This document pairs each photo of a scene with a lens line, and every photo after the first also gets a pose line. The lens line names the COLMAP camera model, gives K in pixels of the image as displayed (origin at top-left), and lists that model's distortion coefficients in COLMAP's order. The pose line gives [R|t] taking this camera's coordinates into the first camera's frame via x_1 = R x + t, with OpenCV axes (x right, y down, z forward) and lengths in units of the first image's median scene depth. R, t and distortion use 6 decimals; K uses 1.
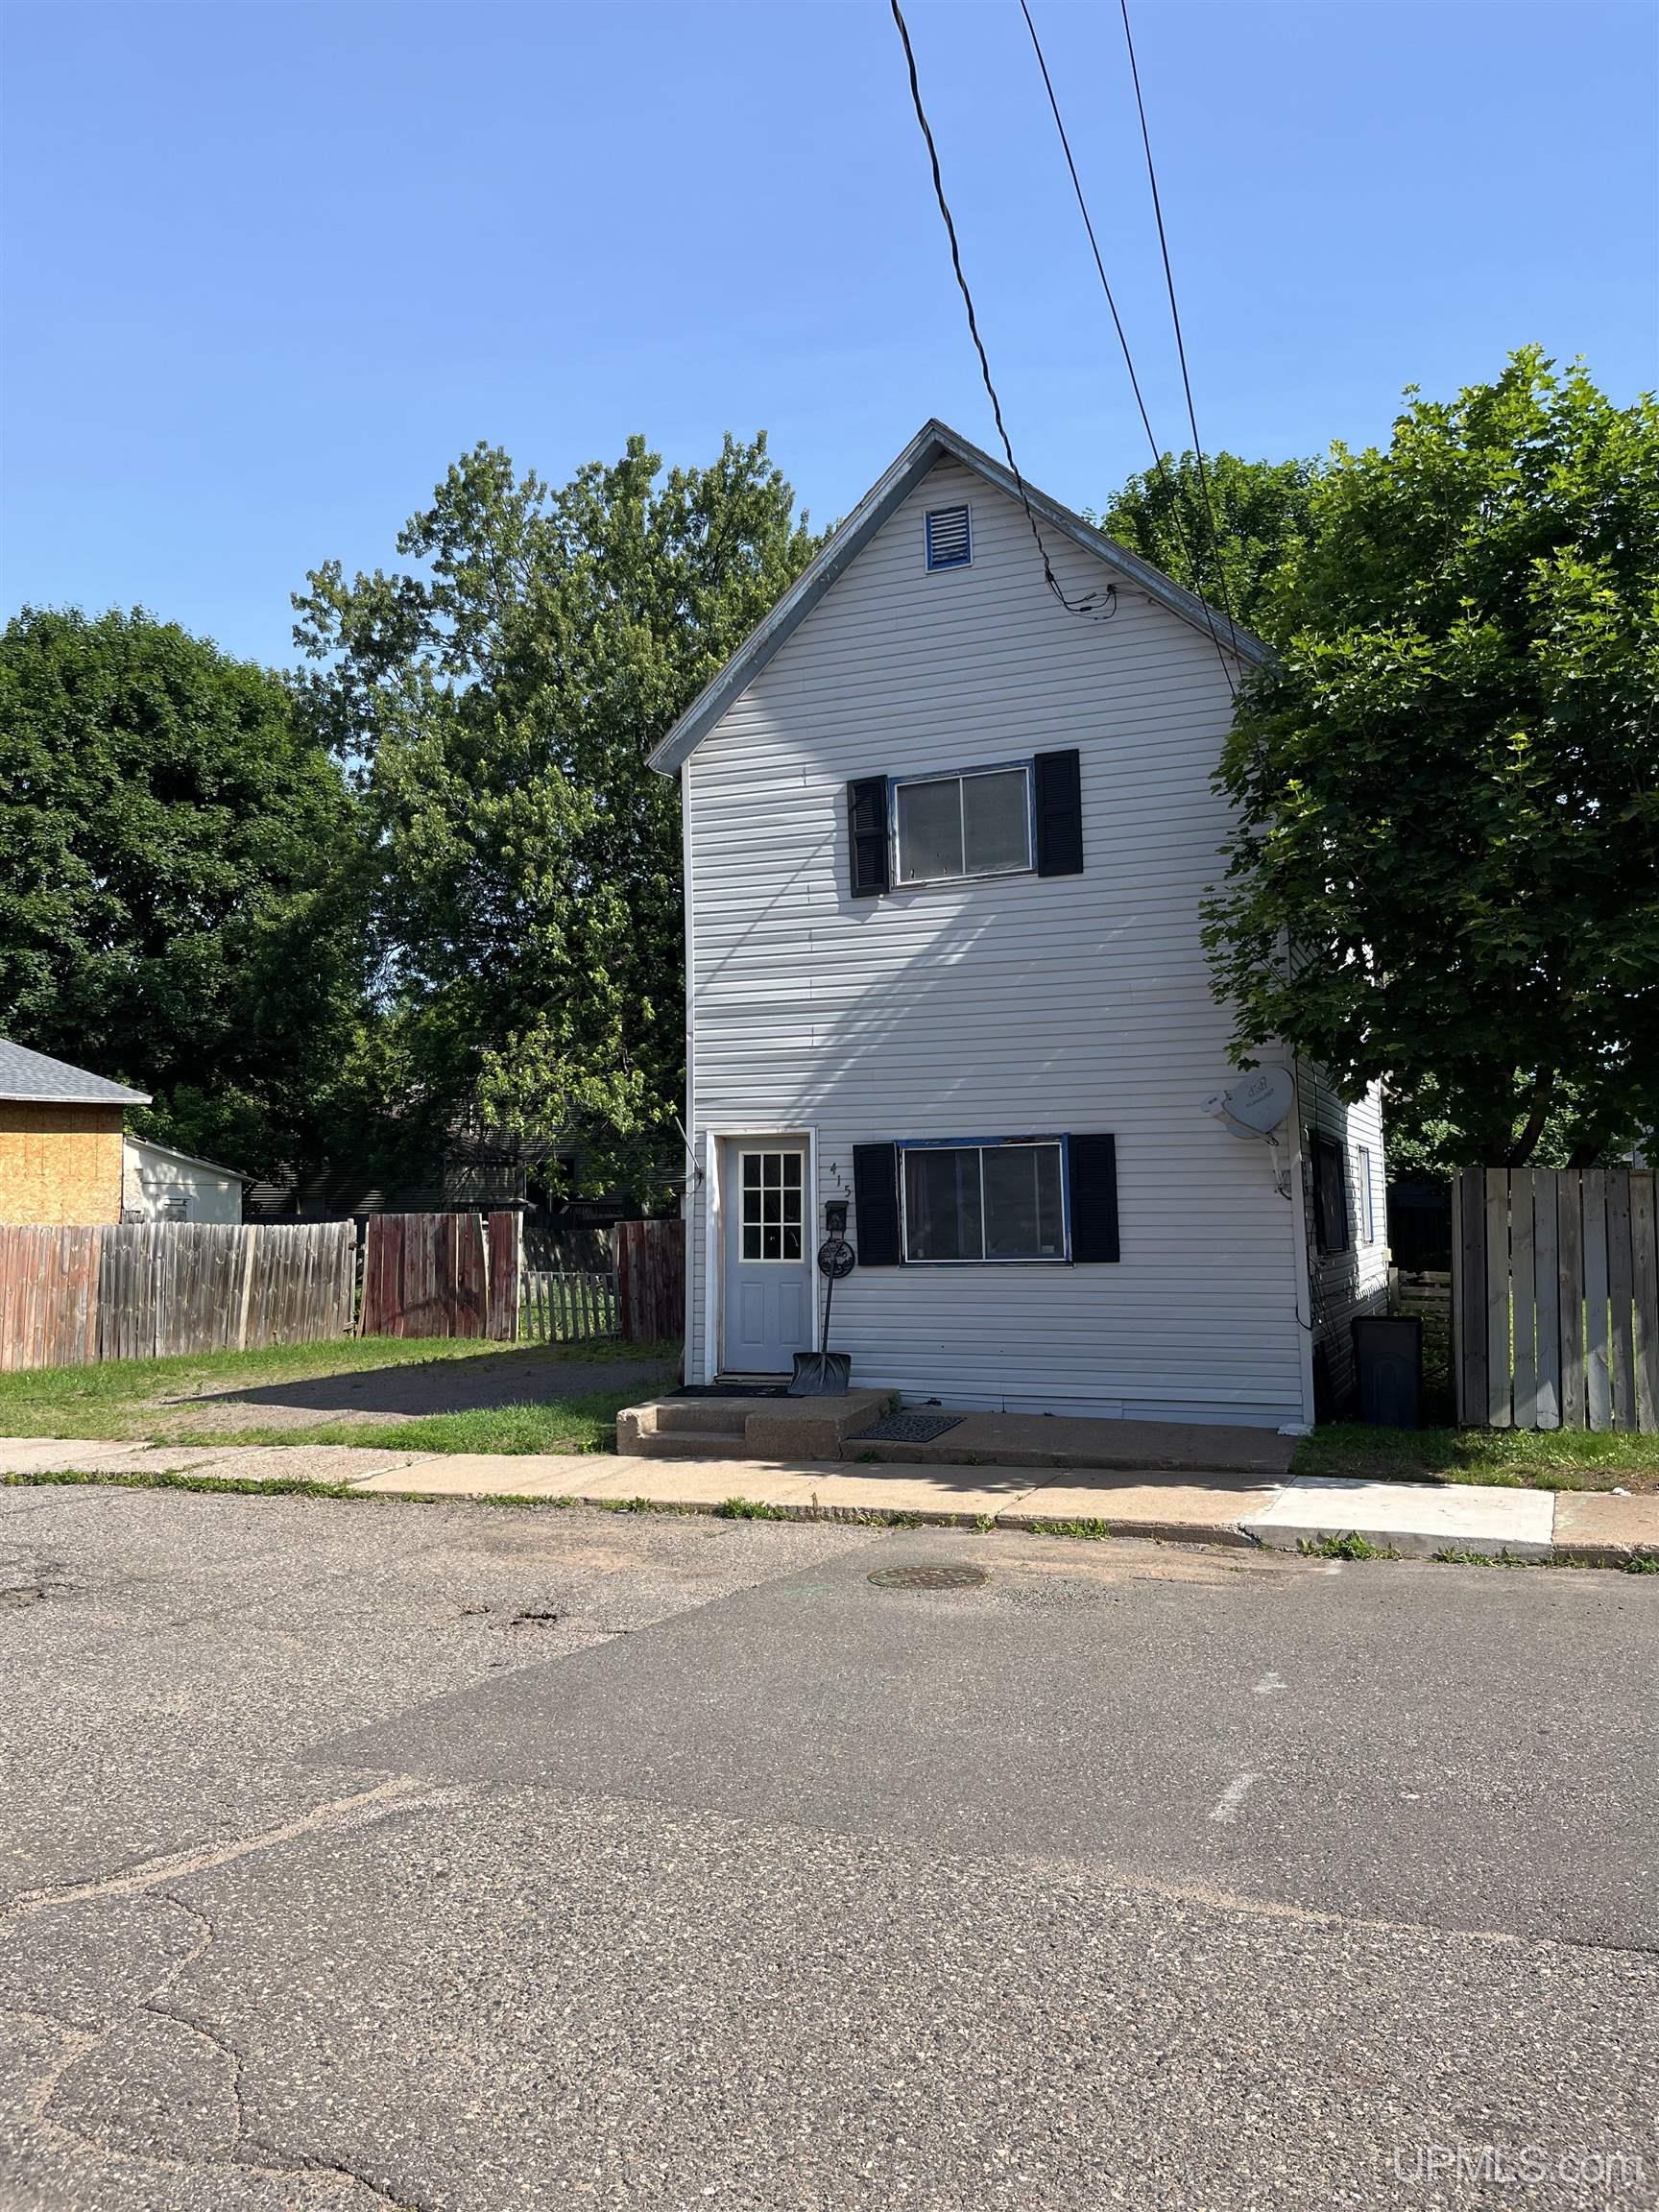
lens RADIAL K [[1675.0, 0, 827.7], [0, 1675.0, 1095.1], [0, 0, 1]] dist [0.060499, -0.083490]
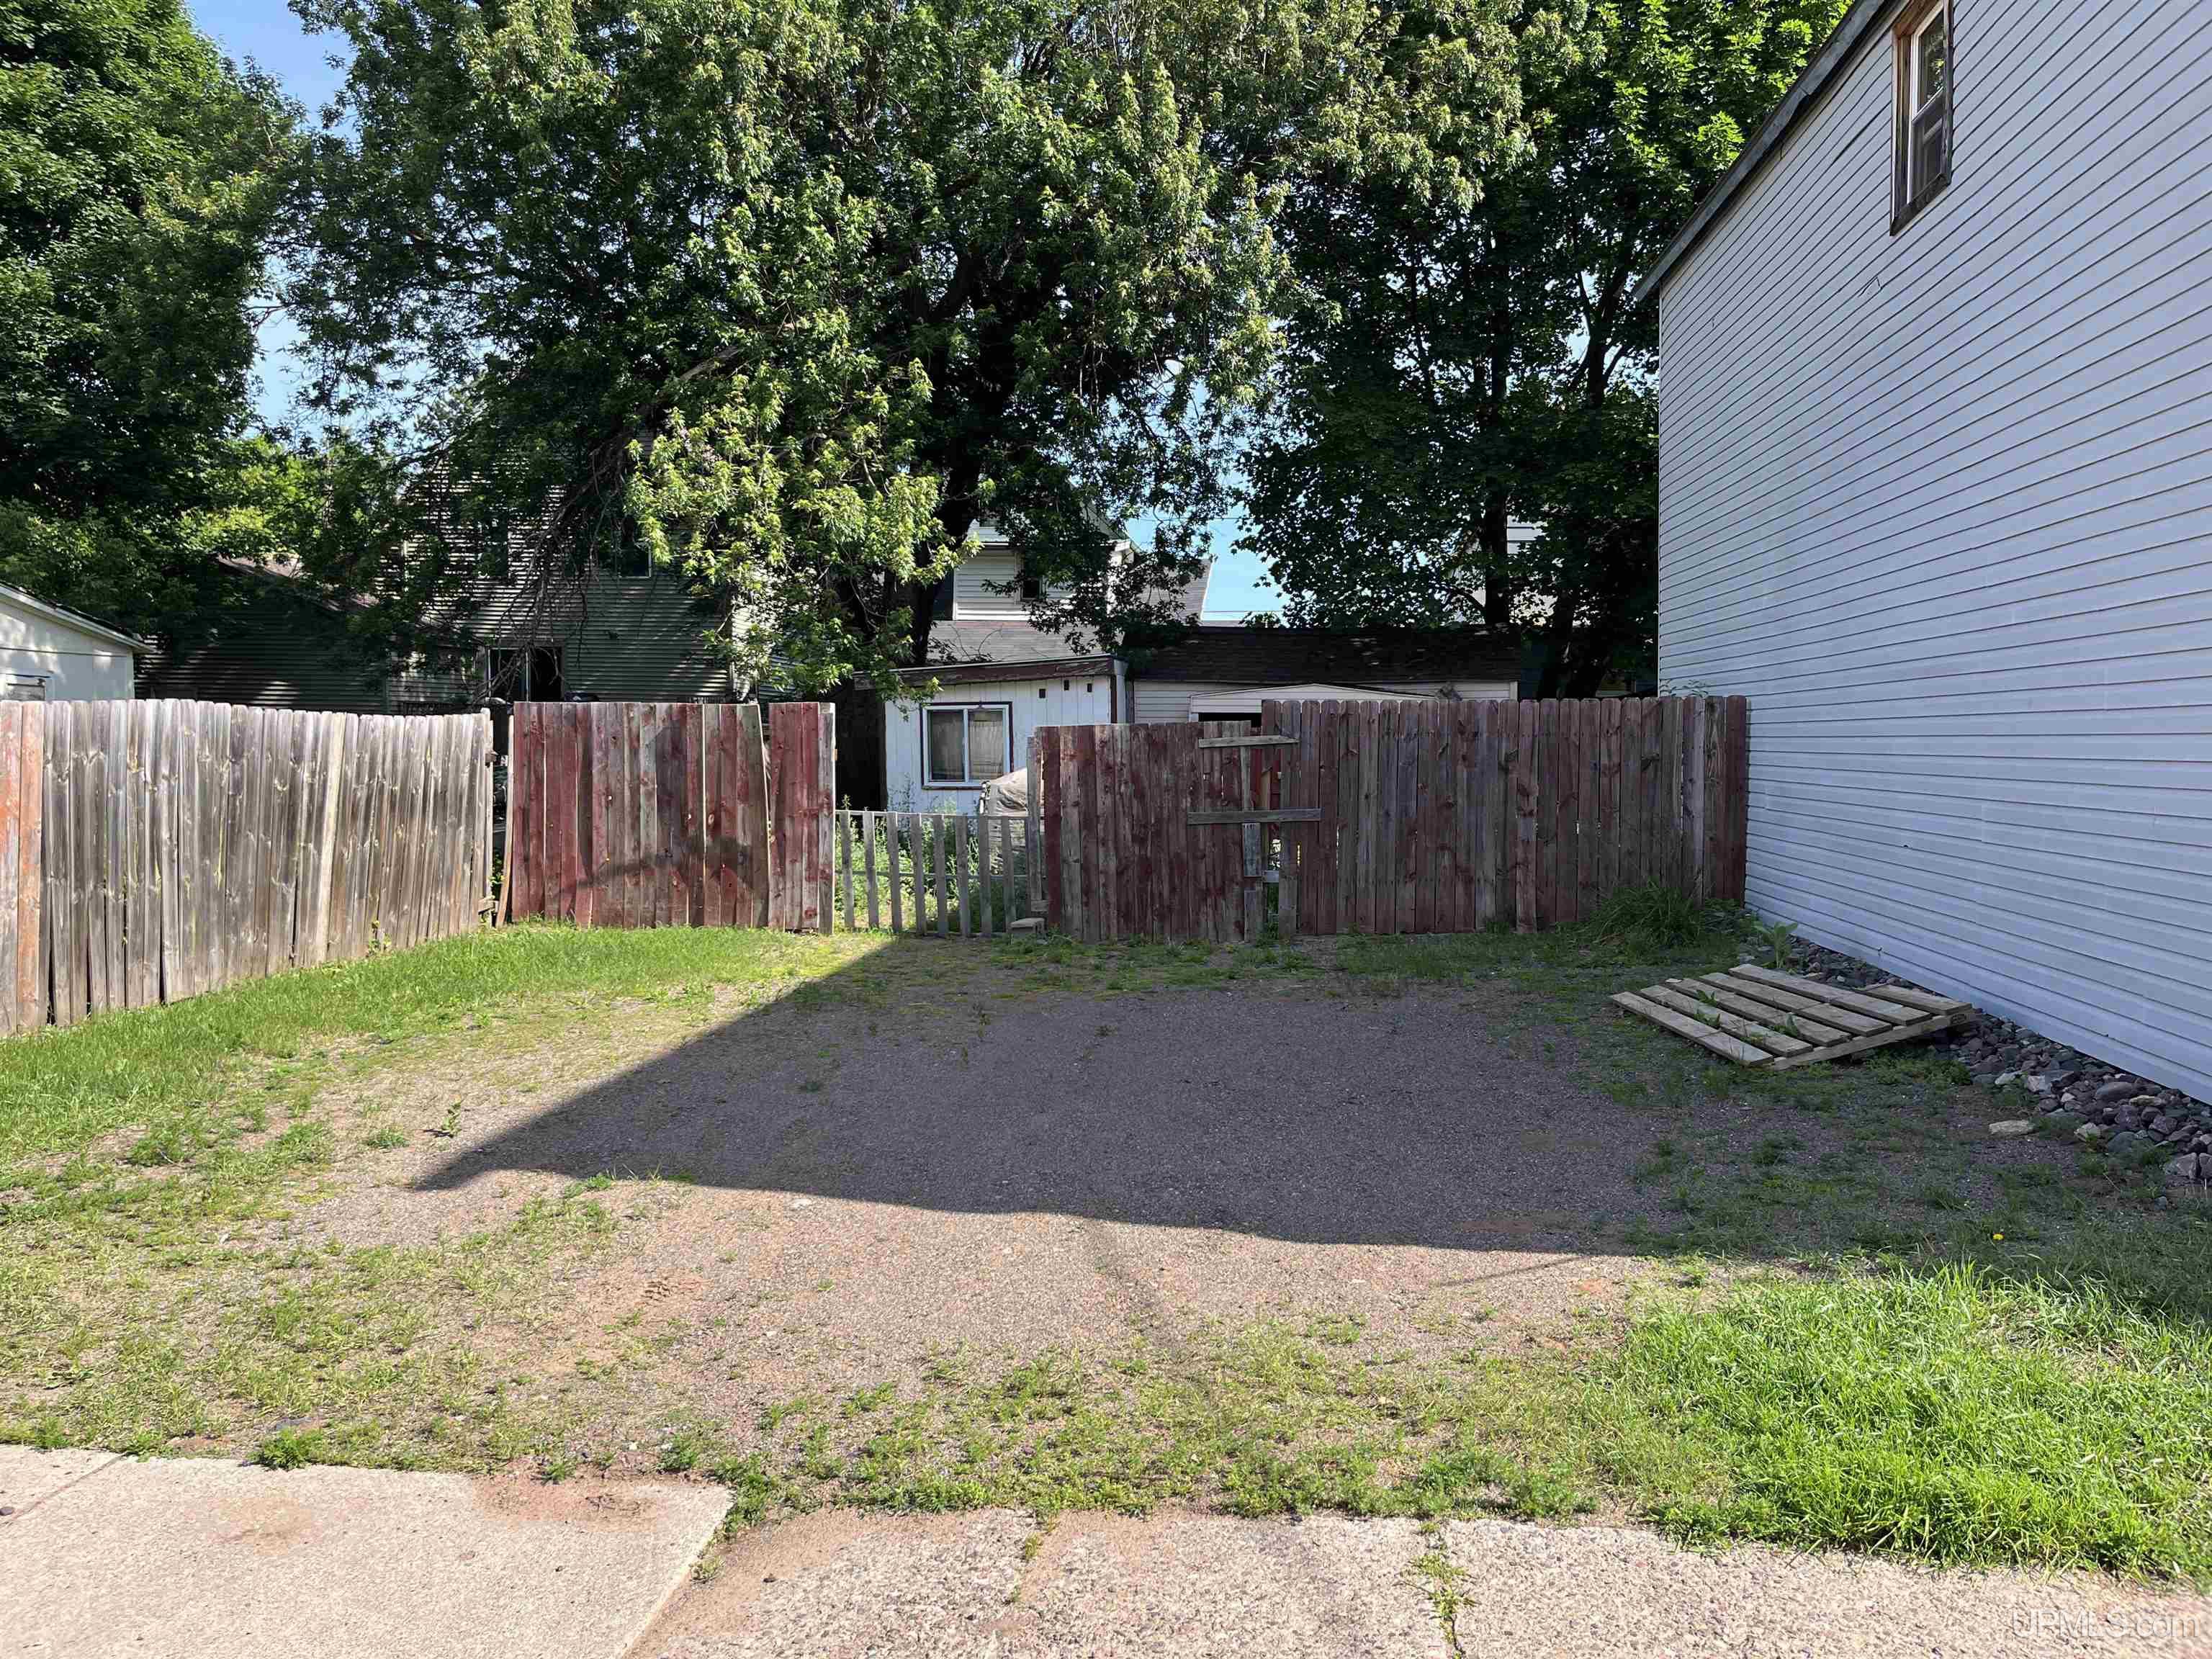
lens RADIAL K [[1675.0, 0, 1081.7], [0, 1675.0, 817.3], [0, 0, 1]] dist [0.060499, -0.083490]
pose [[0.966205, 0.005339, 0.257718, -0.246265], [-0.035690, 0.992927, 0.113233, 0.041386], [-0.255291, -0.118604, 0.959562, 0.443704]]
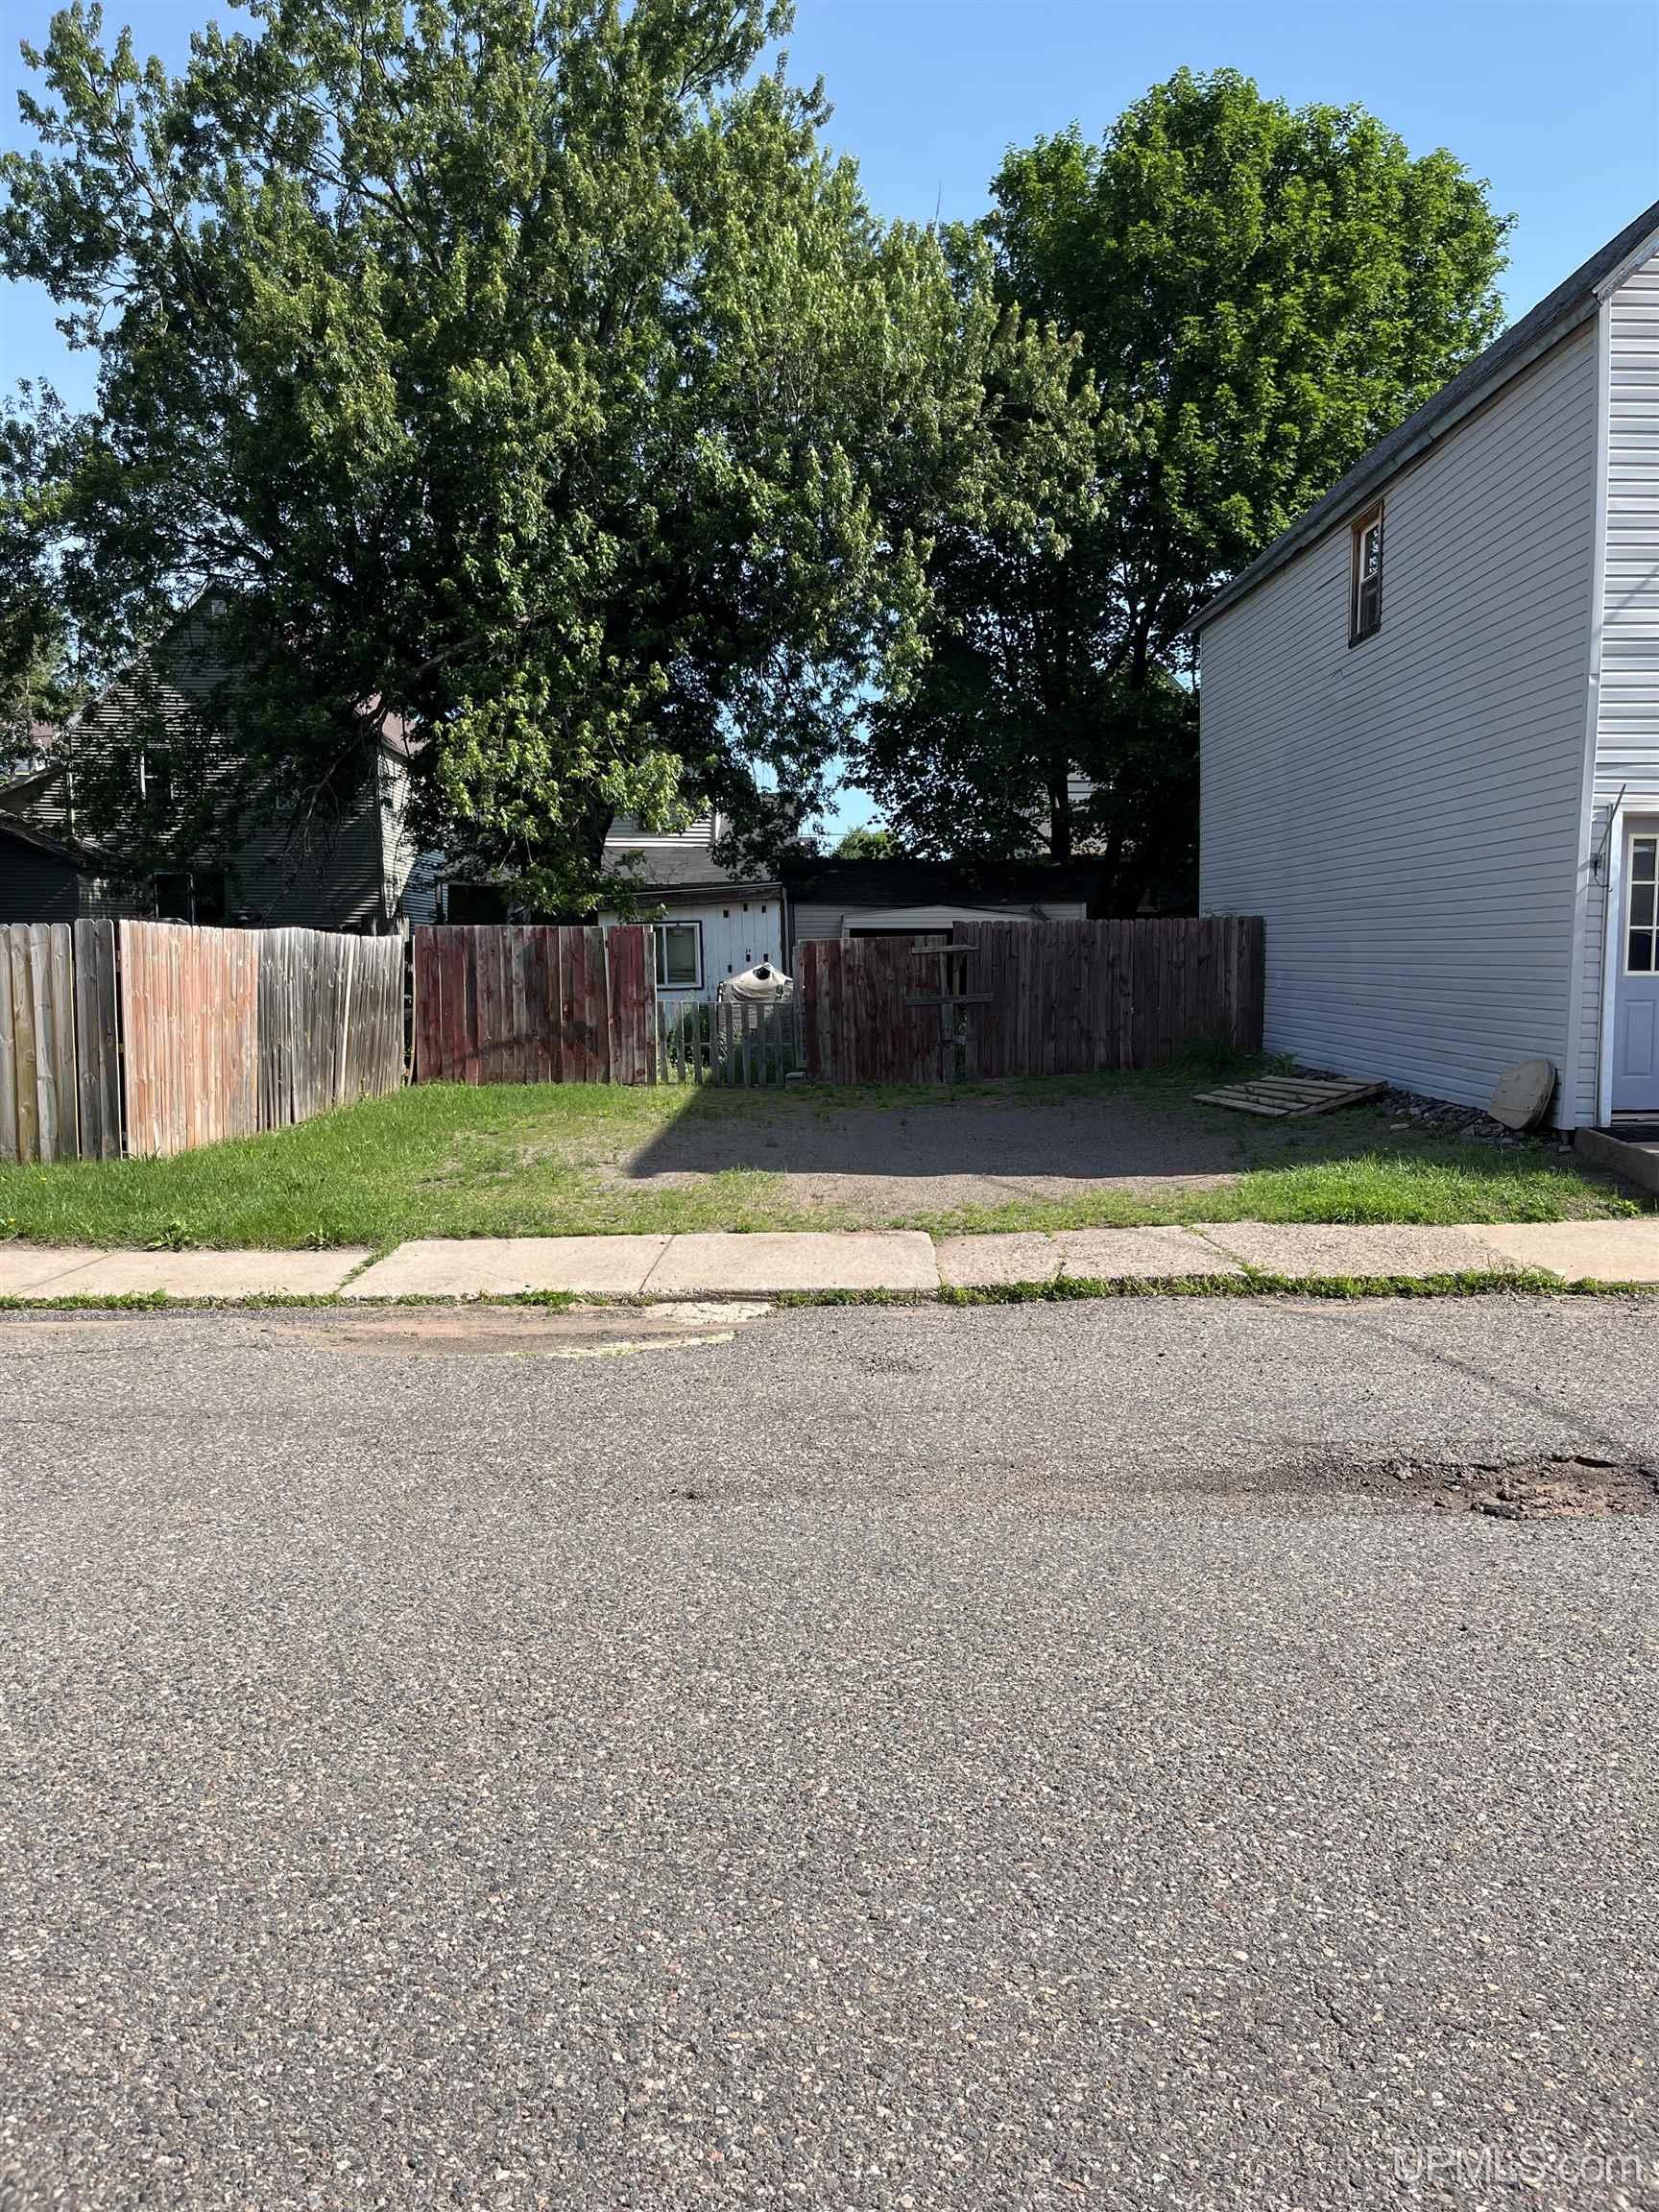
lens RADIAL K [[1675.0, 0, 832.1], [0, 1675.0, 1107.8], [0, 0, 1]] dist [0.060499, -0.083490]
pose [[0.920154, -0.028020, 0.390552, -0.416606], [-0.034991, 0.987561, 0.153292, 0.030655], [-0.389989, -0.154718, 0.907728, 0.236476]]
